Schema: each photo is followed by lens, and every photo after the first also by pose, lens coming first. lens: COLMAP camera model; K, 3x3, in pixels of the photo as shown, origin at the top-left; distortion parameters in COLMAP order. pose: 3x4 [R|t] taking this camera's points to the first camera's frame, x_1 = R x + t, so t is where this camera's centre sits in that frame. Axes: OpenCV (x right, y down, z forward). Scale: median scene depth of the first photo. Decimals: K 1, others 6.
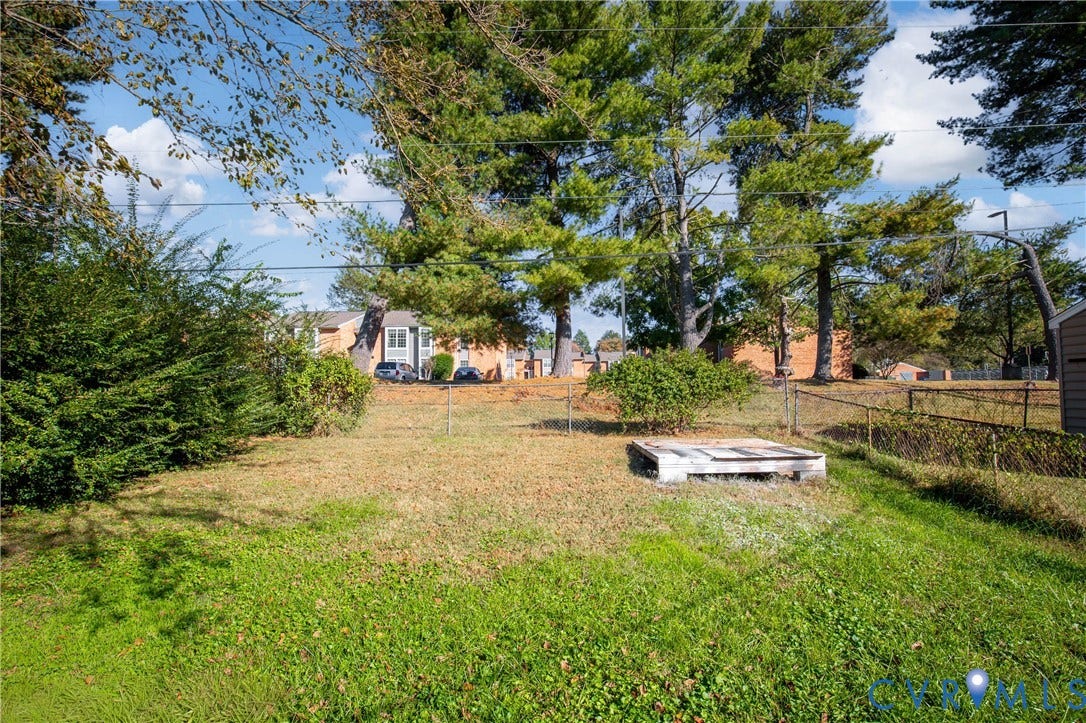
lens RADIAL K [[502.3, 0, 542.1], [0, 502.3, 358.2], [0, 0, 1]] dist [-0.005515, -0.000152]
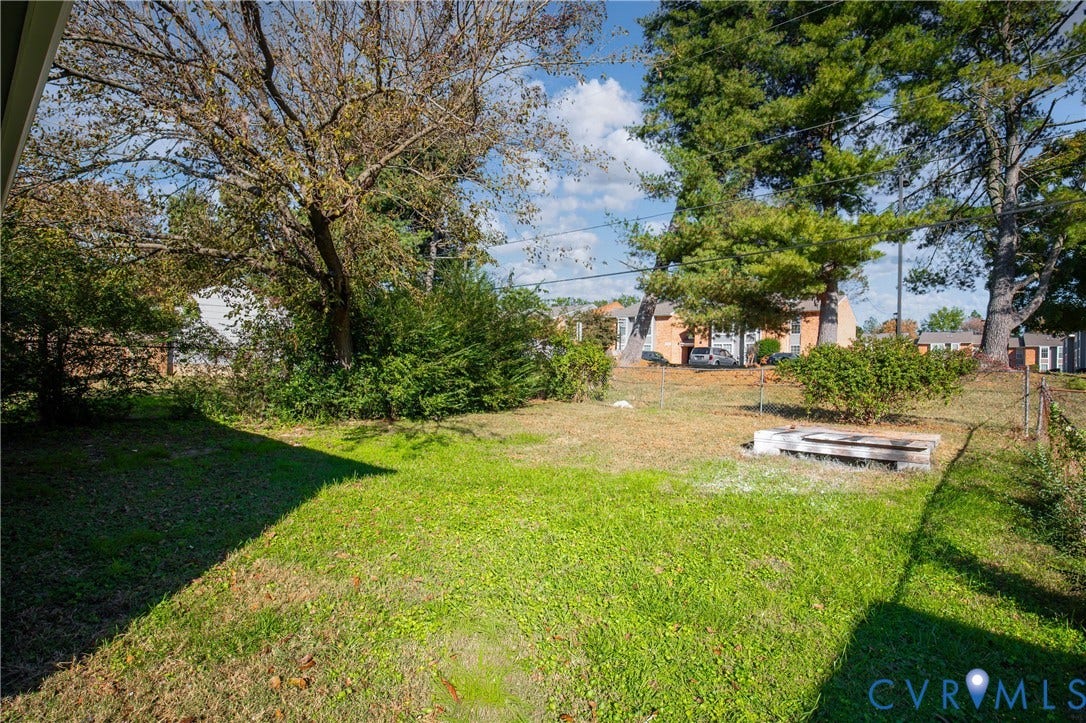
lens RADIAL K [[502.3, 0, 544.3], [0, 502.3, 361.6], [0, 0, 1]] dist [-0.005515, -0.000152]
pose [[0.778716, 0.021010, -0.627025, 0.242565], [0.002103, 0.999346, 0.036097, -0.003927], [0.627373, -0.029428, 0.778162, -0.086802]]
